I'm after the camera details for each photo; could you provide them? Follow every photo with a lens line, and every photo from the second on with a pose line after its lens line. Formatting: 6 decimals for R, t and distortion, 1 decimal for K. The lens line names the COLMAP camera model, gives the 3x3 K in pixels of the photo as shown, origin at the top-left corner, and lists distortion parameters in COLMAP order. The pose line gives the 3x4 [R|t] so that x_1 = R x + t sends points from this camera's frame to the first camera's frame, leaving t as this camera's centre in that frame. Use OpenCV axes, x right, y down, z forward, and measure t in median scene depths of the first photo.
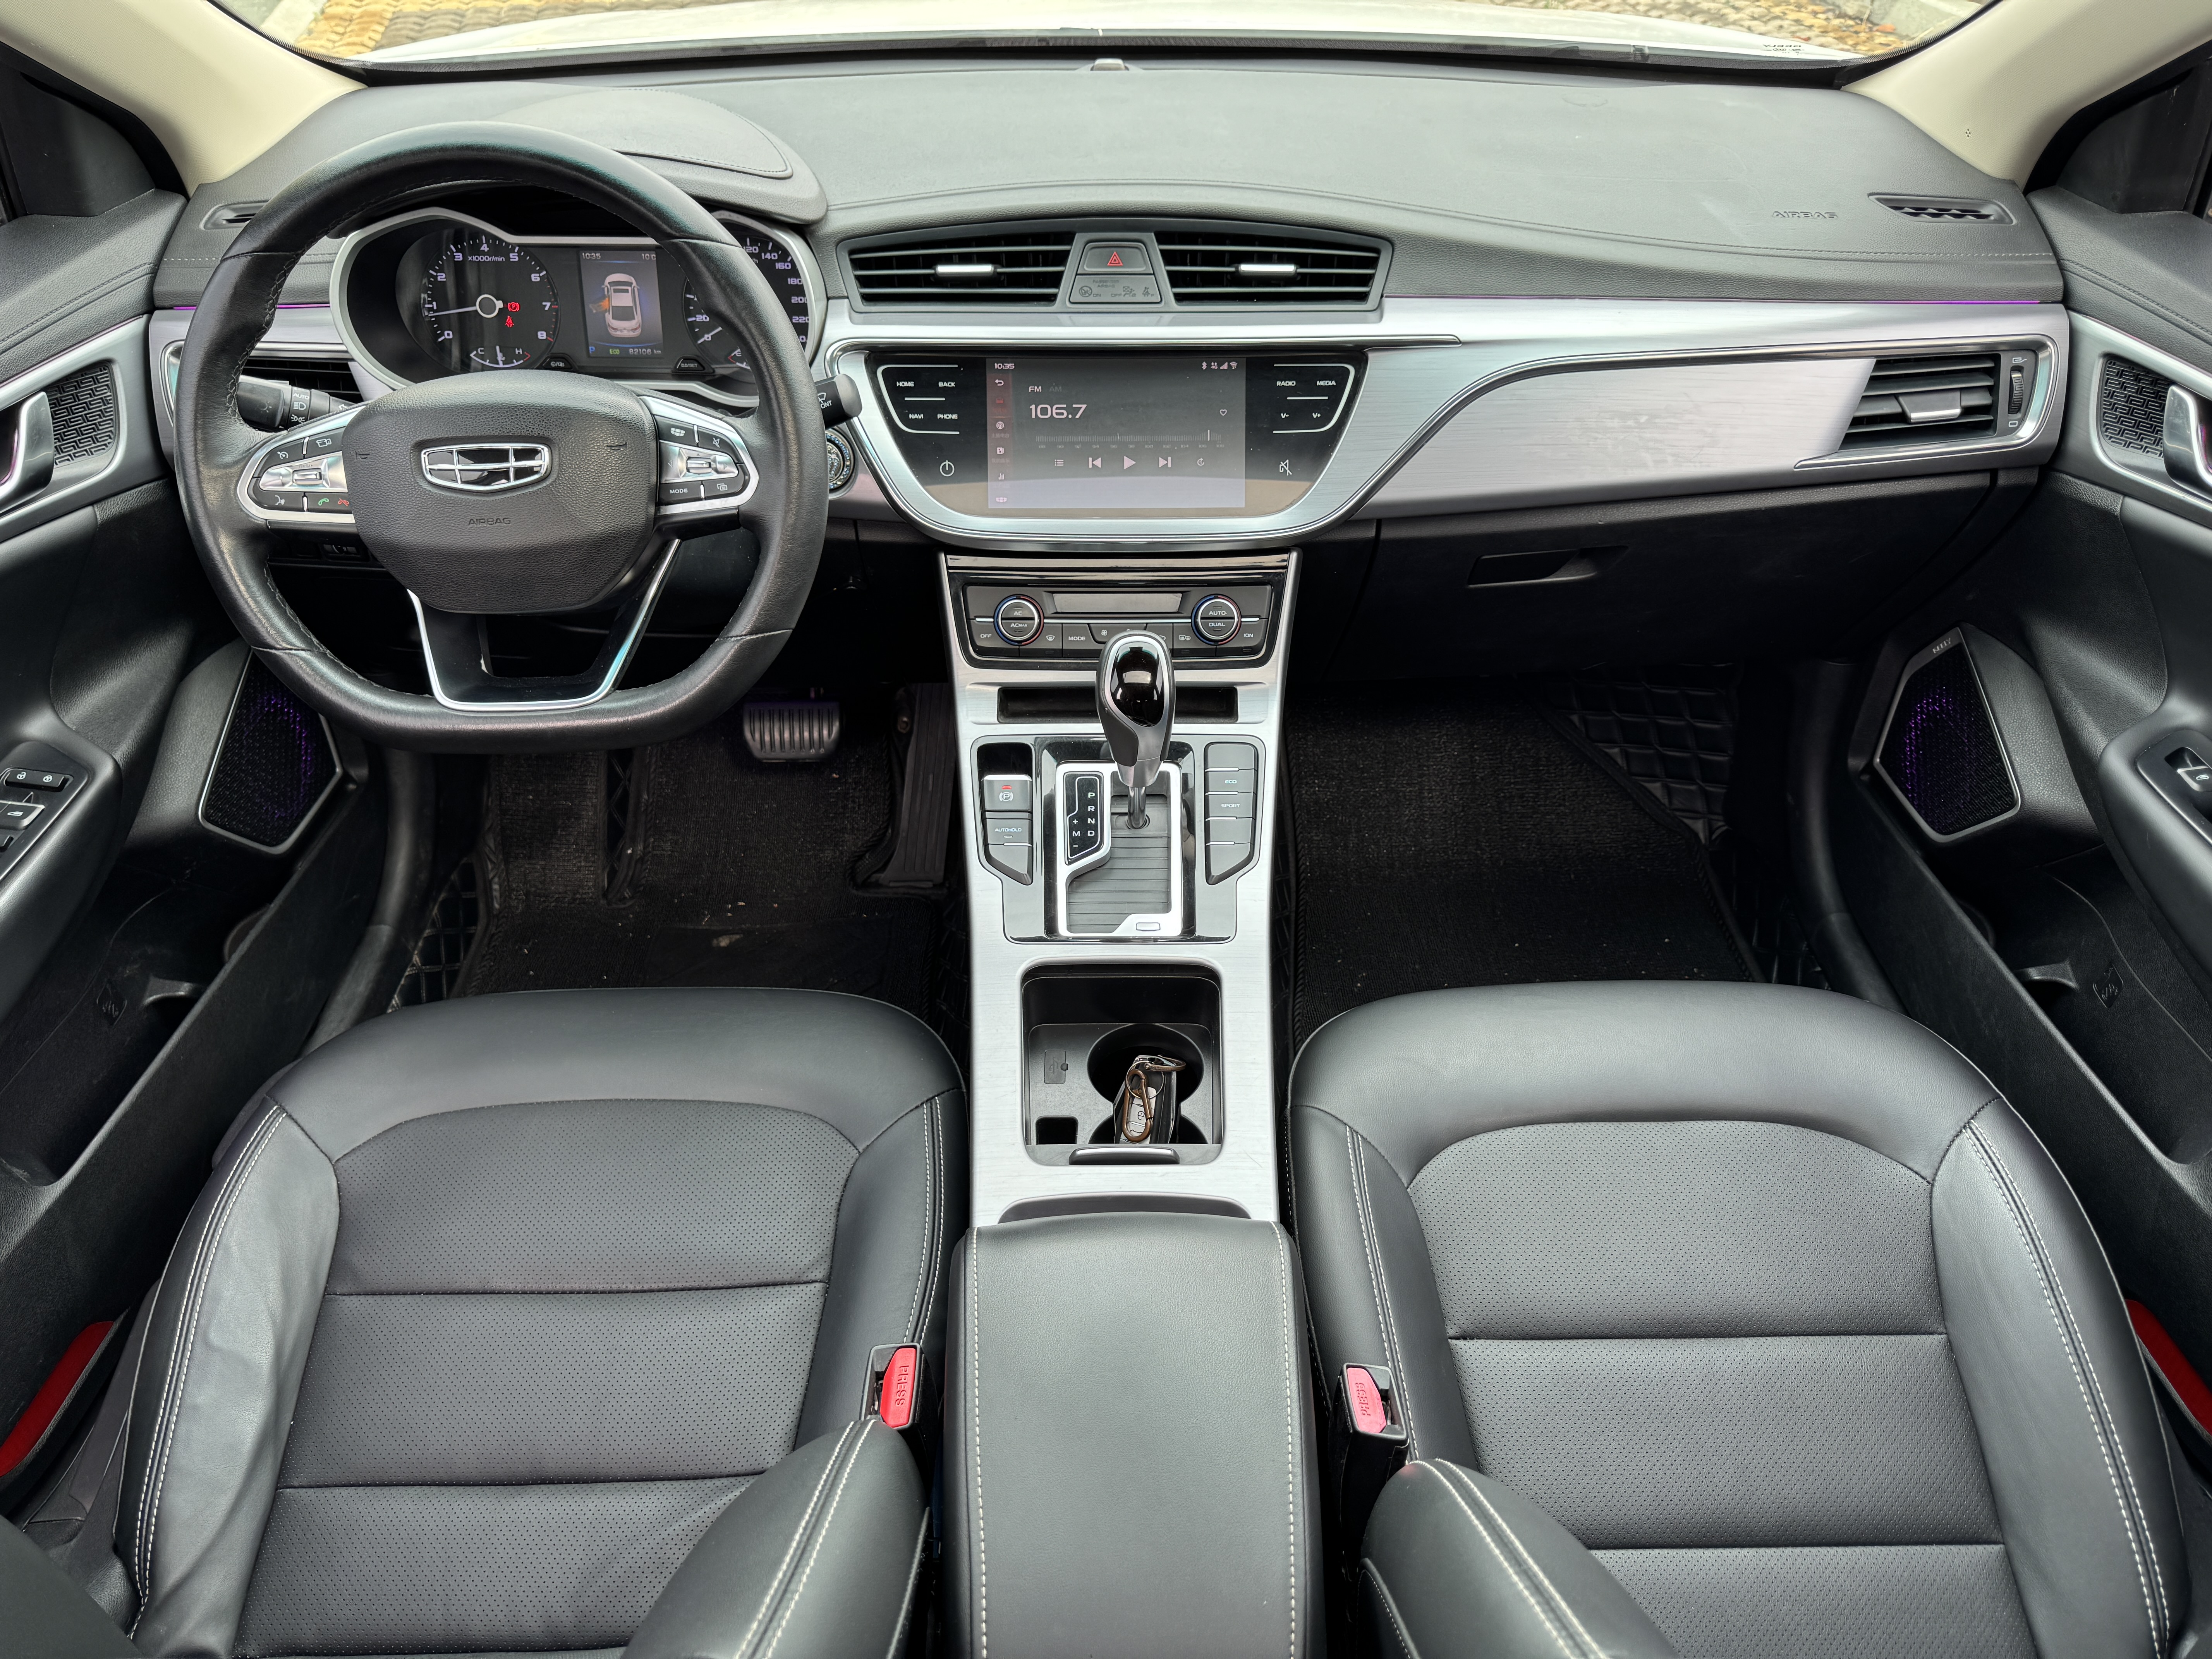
lens RADIAL K [[1553.2, 0, 1109.9], [0, 1553.2, 870.3], [0, 0, 1]] dist [-0.006328, -0.000612]
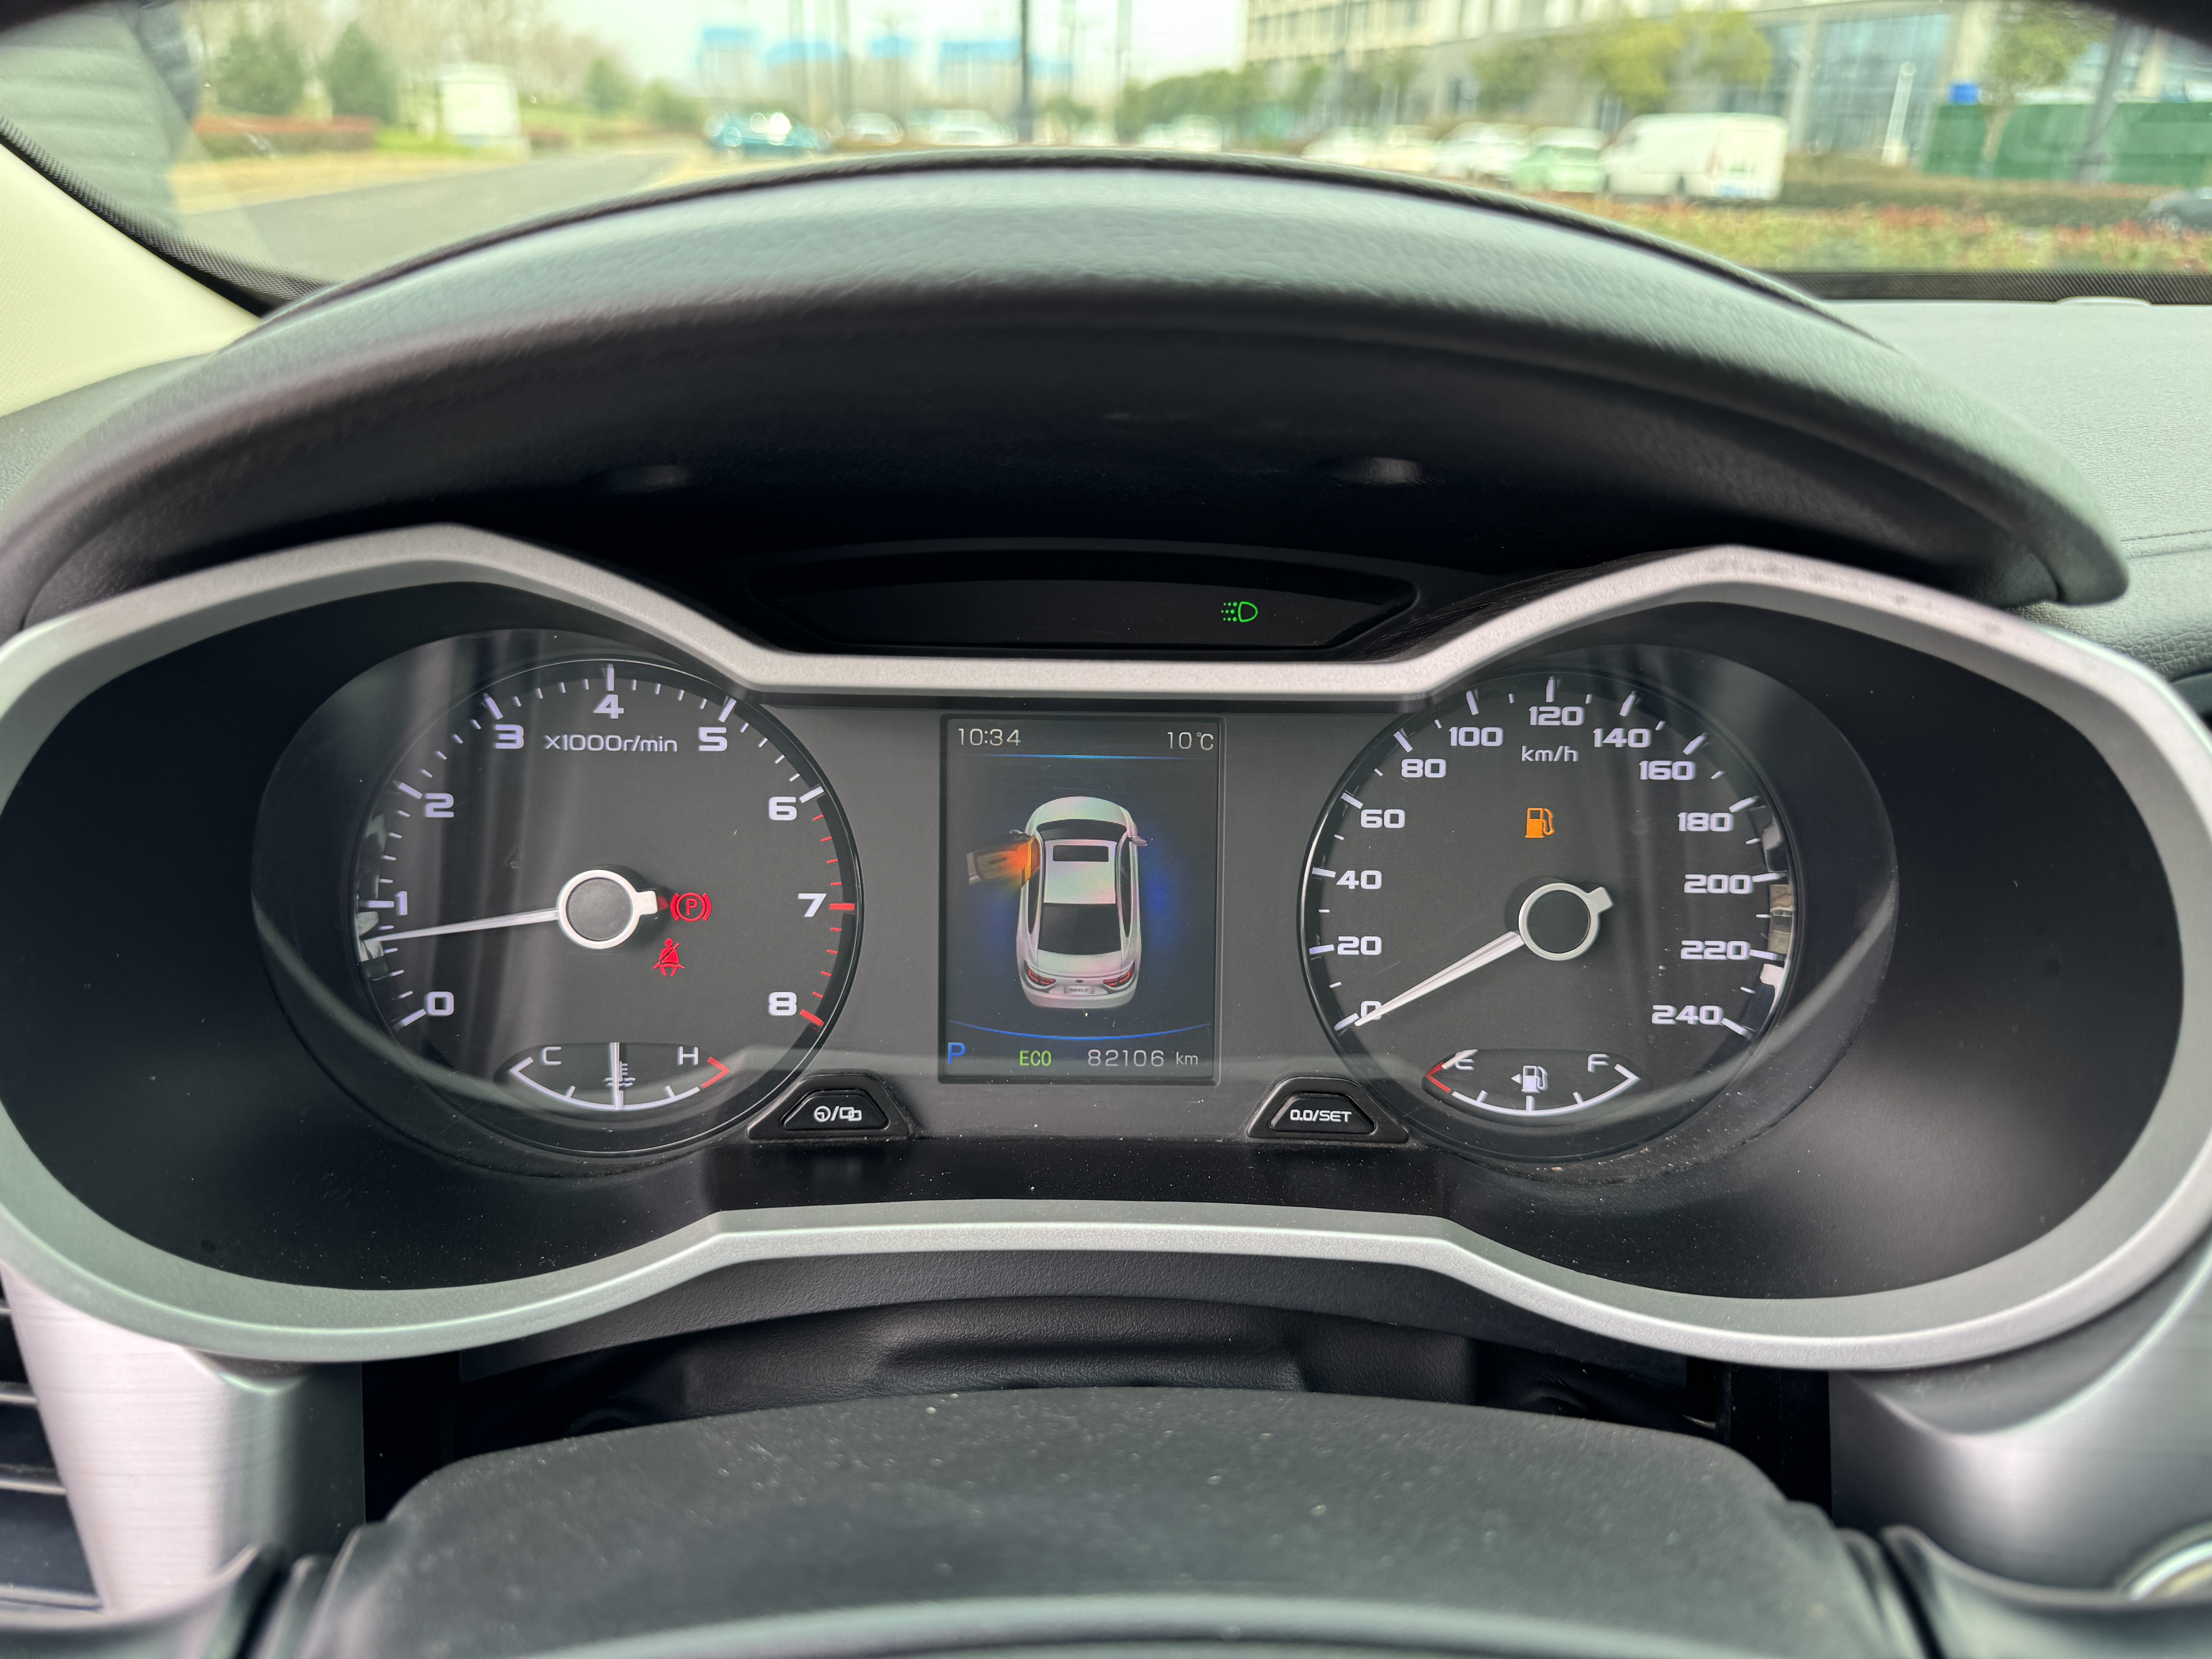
lens RADIAL K [[1553.2, 0, 1109.9], [0, 1553.2, 870.3], [0, 0, 1]] dist [-0.006328, -0.000612]
pose [[0.999966, 0.002166, -0.007986, -0.310433], [-0.004258, 0.962229, -0.272207, -0.297382], [0.007095, 0.272232, 0.962205, 0.738627]]
